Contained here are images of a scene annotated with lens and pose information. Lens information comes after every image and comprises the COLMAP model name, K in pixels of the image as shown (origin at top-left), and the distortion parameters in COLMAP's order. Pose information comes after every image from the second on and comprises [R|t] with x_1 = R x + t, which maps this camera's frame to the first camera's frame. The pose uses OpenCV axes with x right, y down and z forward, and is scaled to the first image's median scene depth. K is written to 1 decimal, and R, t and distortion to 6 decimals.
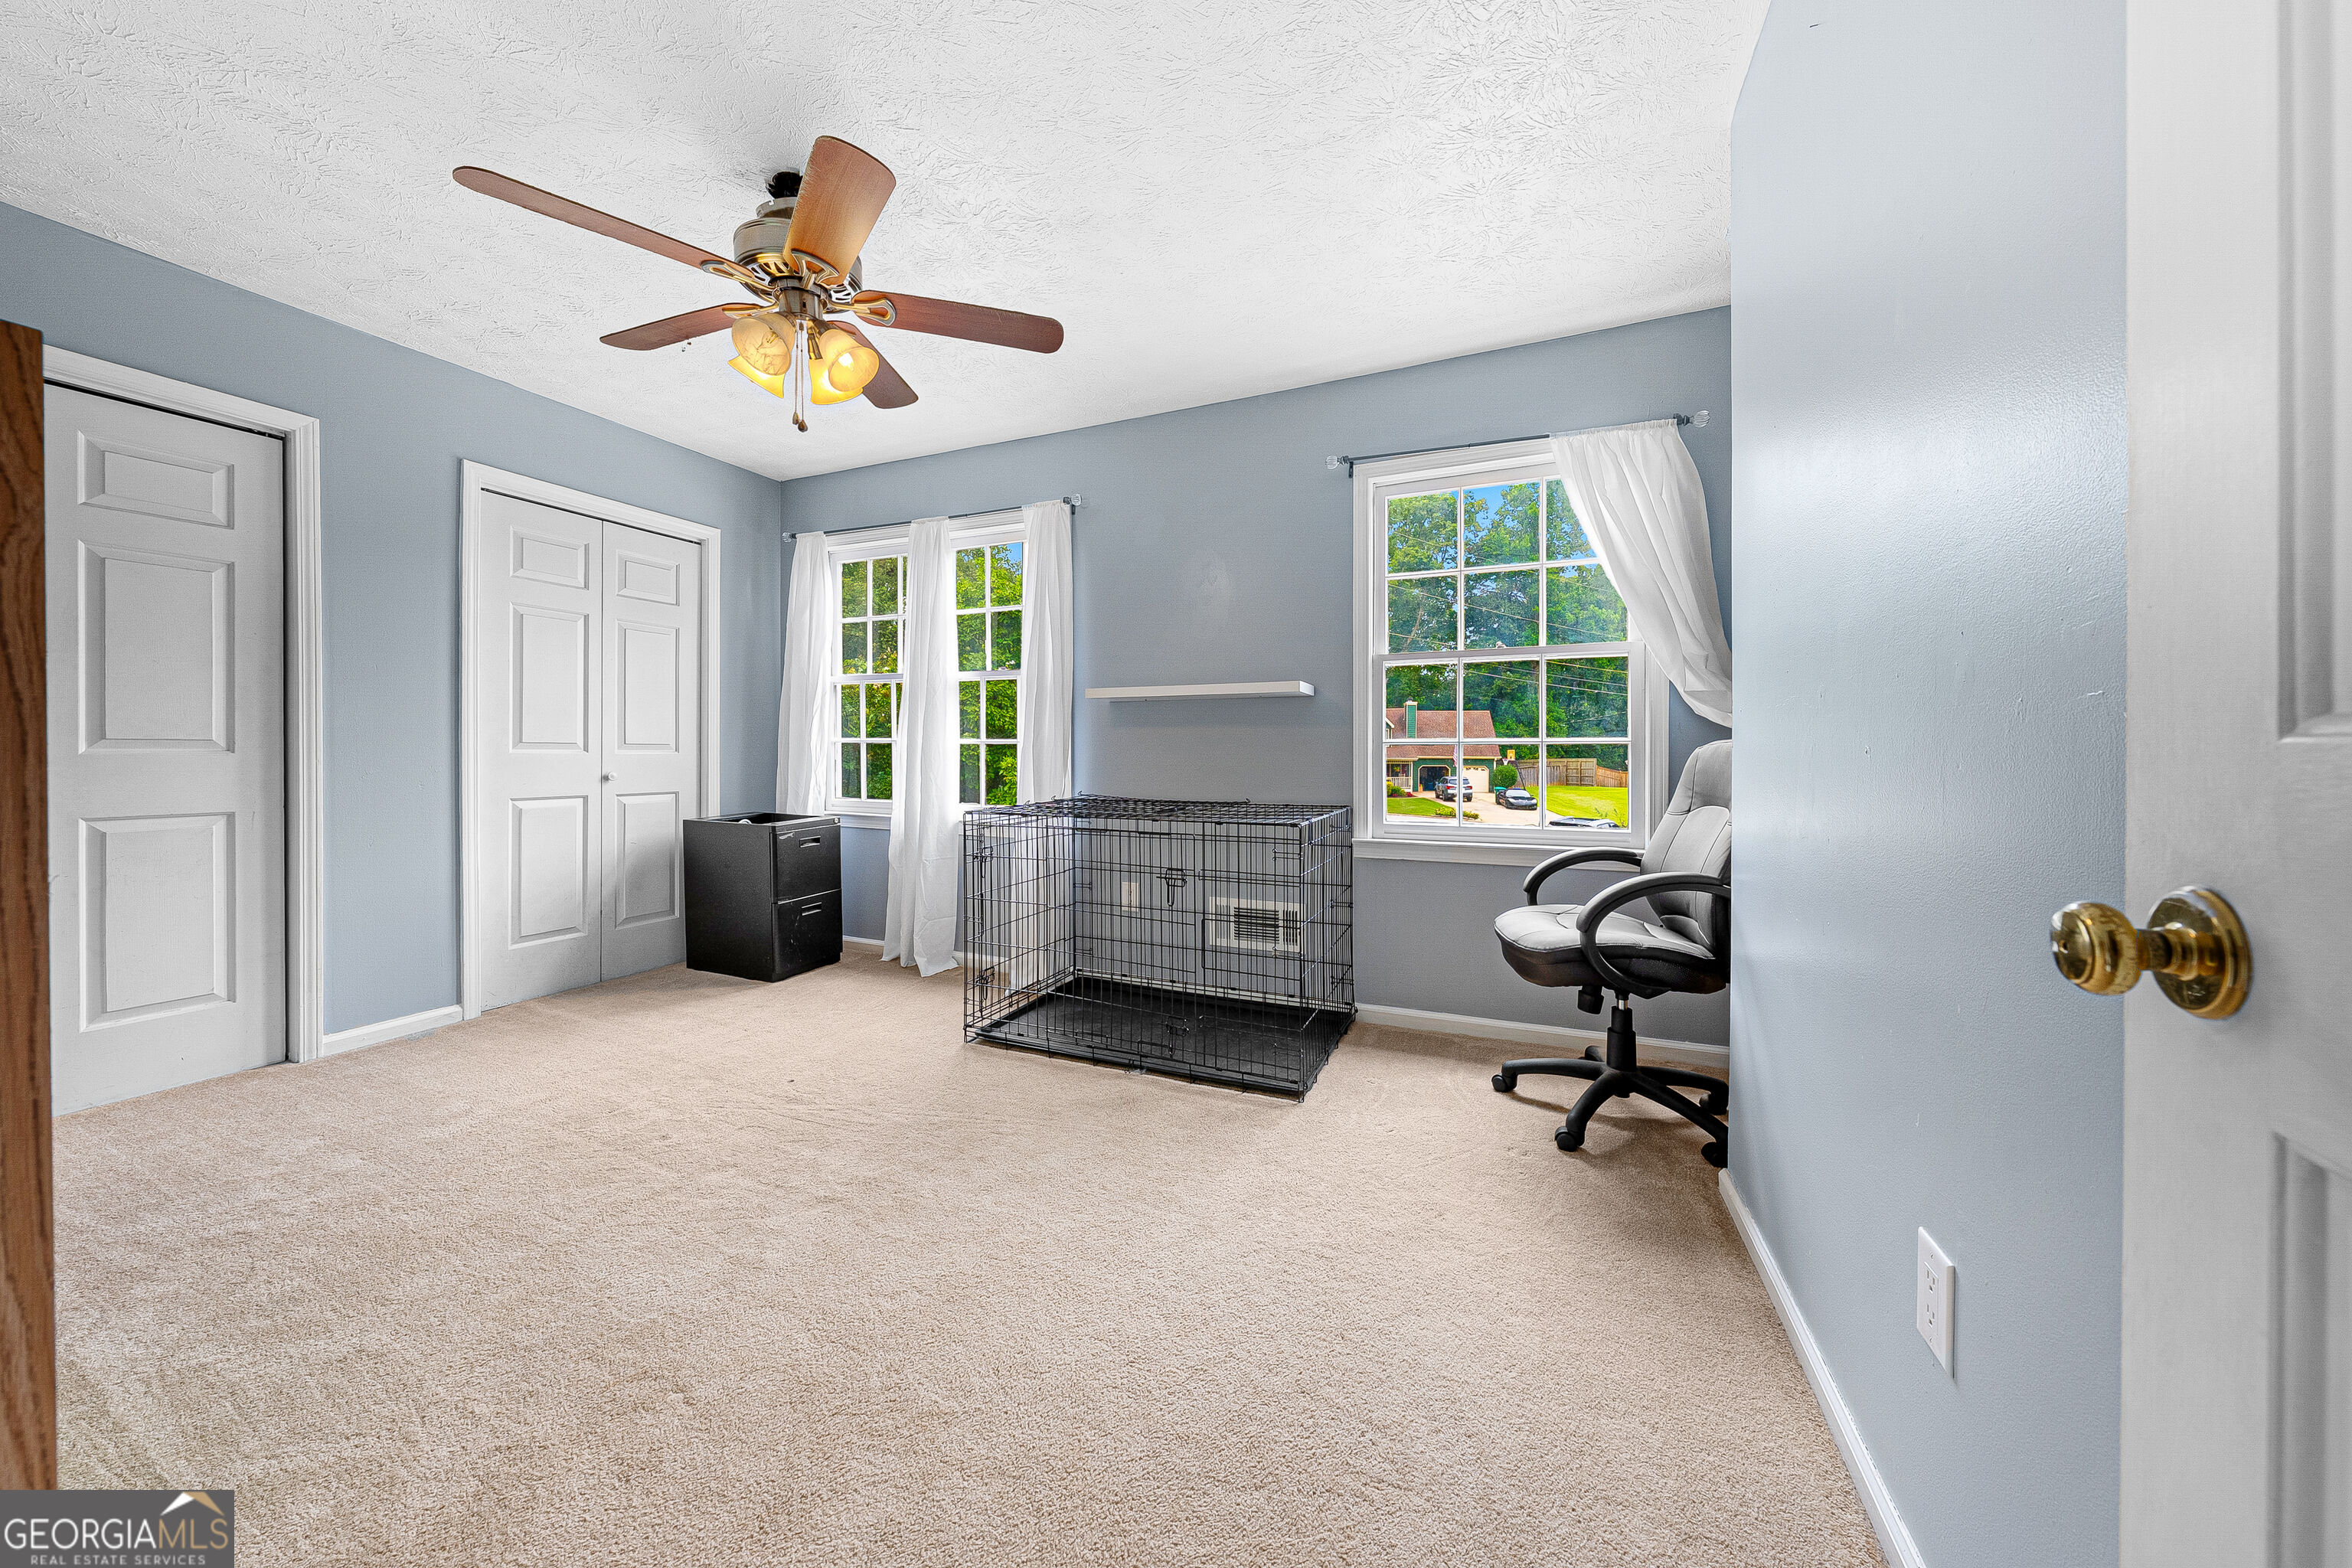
lens RADIAL K [[816.2, 0, 1180.2], [0, 816.2, 749.3], [0, 0, 1]] dist [0.000110, 0.000000]
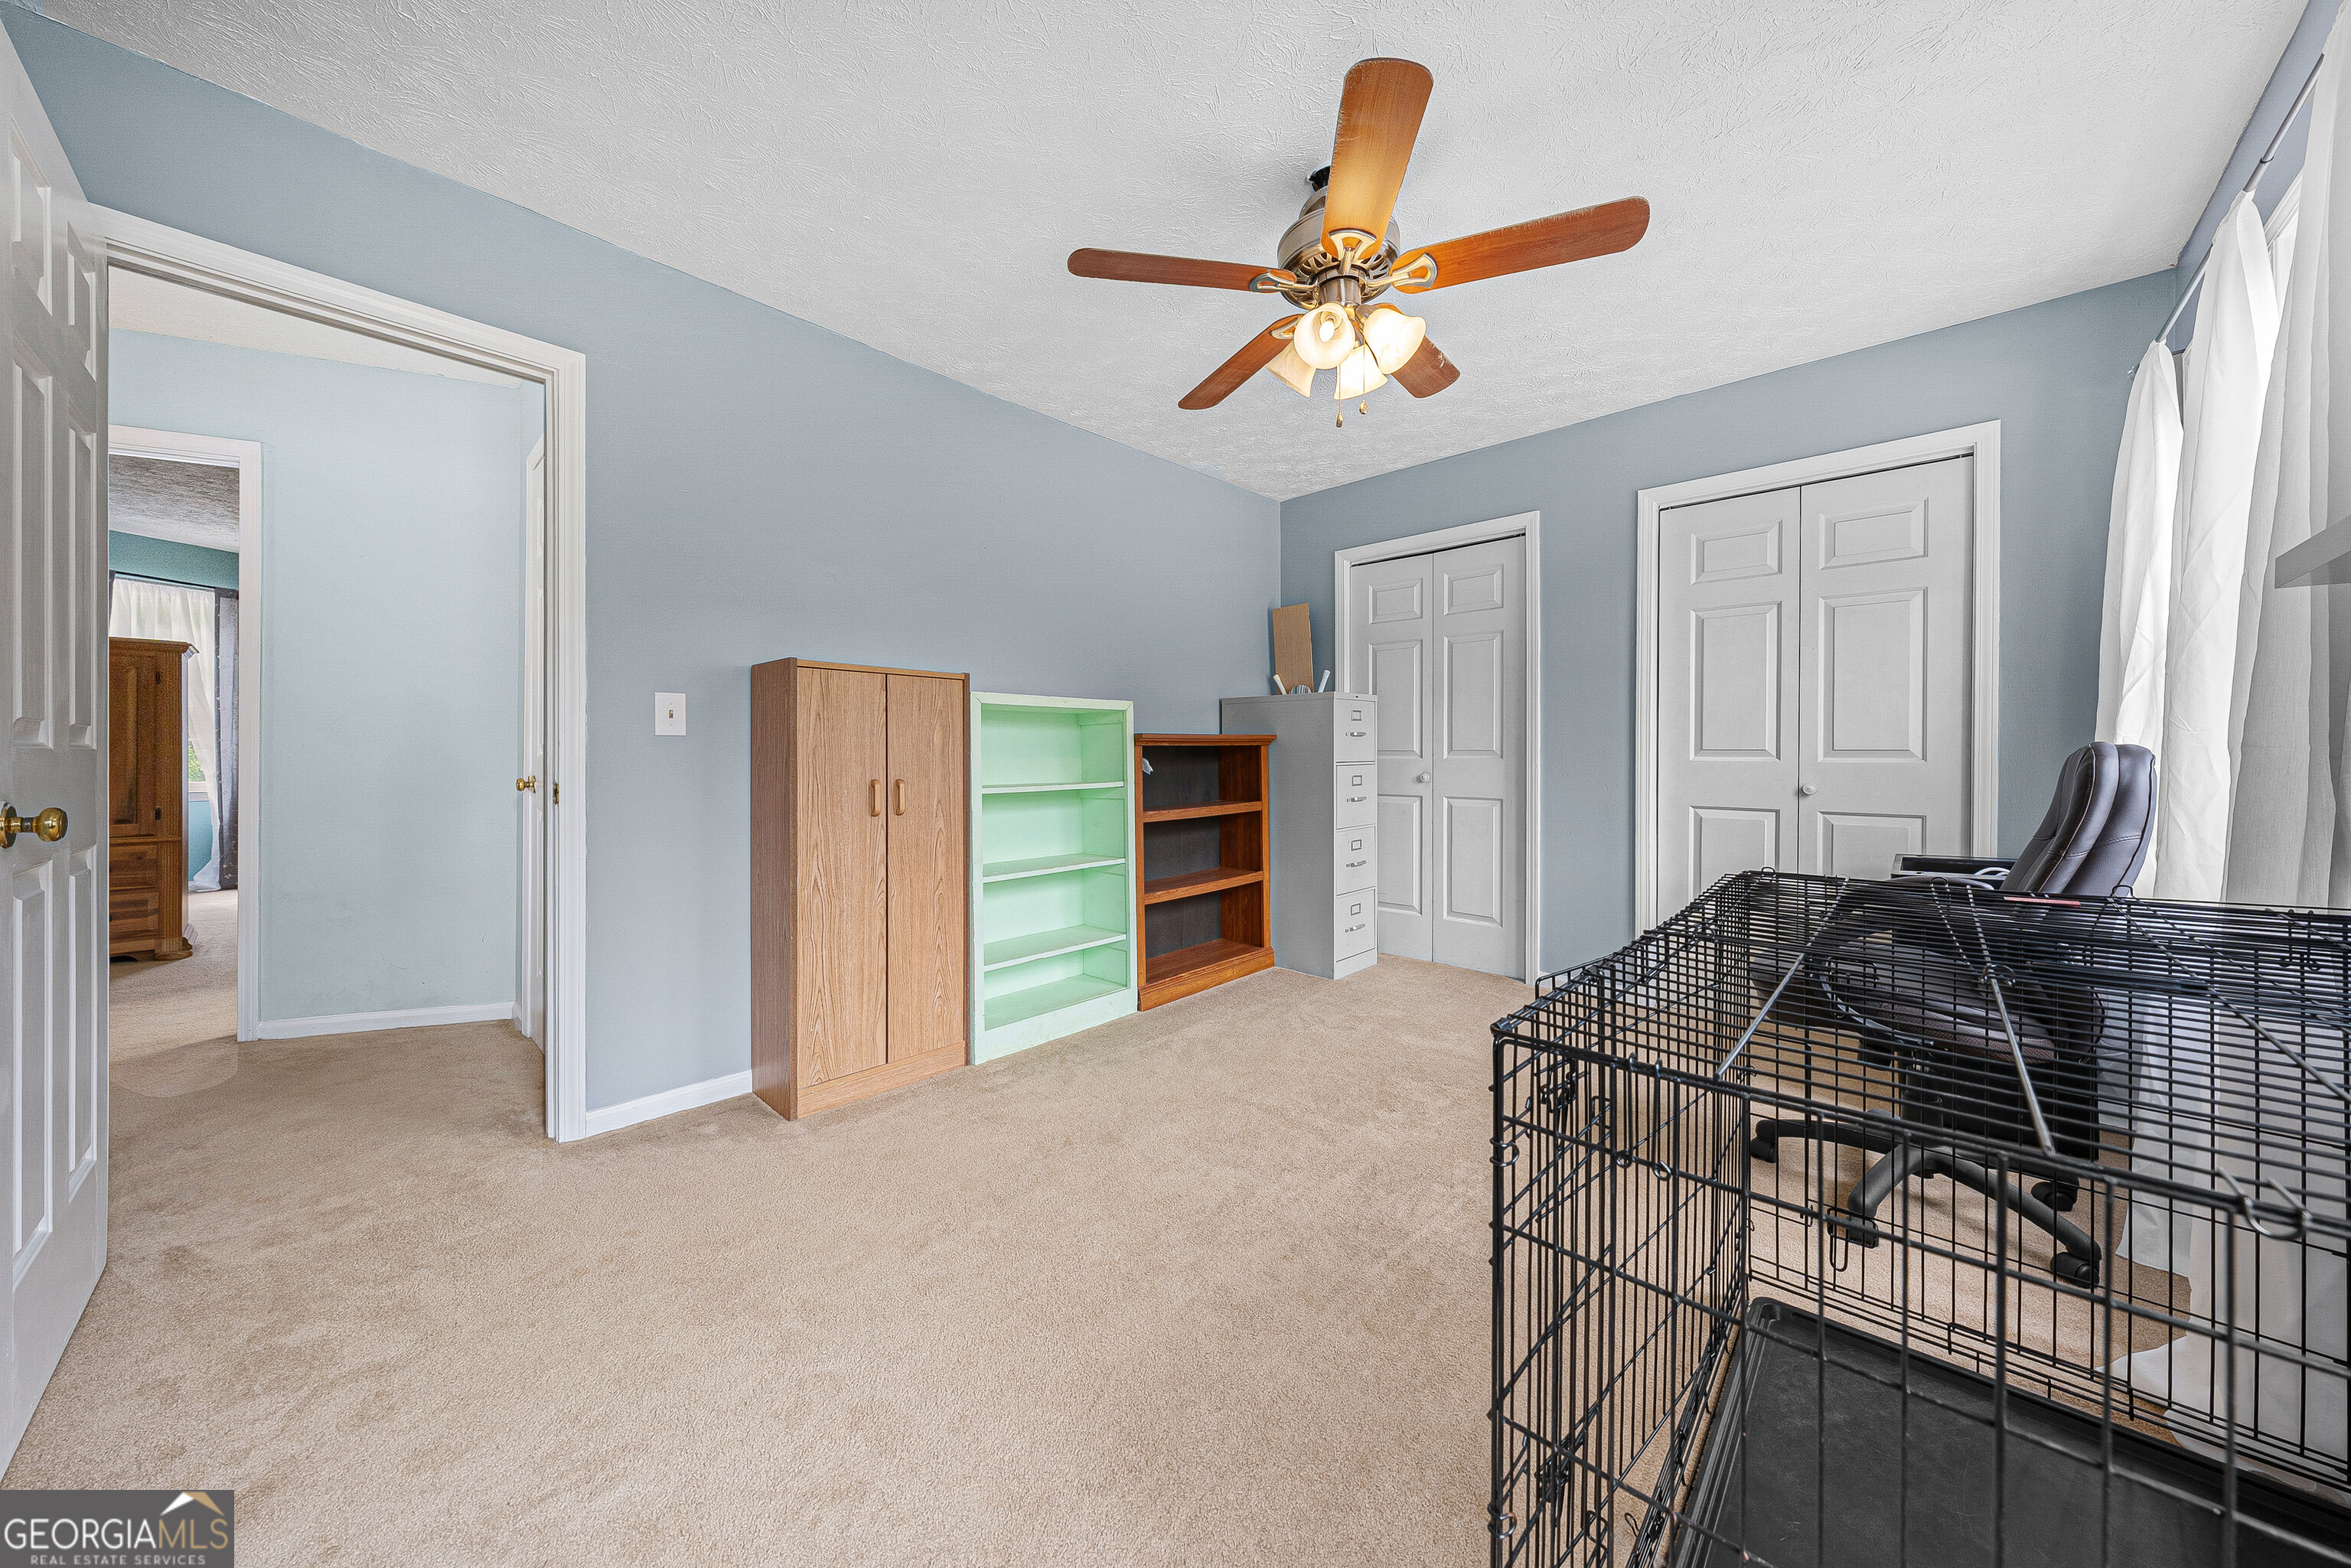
lens RADIAL K [[795.9, 0, 1184.0], [0, 795.9, 762.1], [0, 0, 1]] dist [-0.000090, -0.000011]
pose [[-0.327790, 0.004105, -0.944742, 0.307423], [-0.004565, 0.999972, 0.005929, 0.003978], [0.944740, 0.006256, -0.327762, 0.724990]]
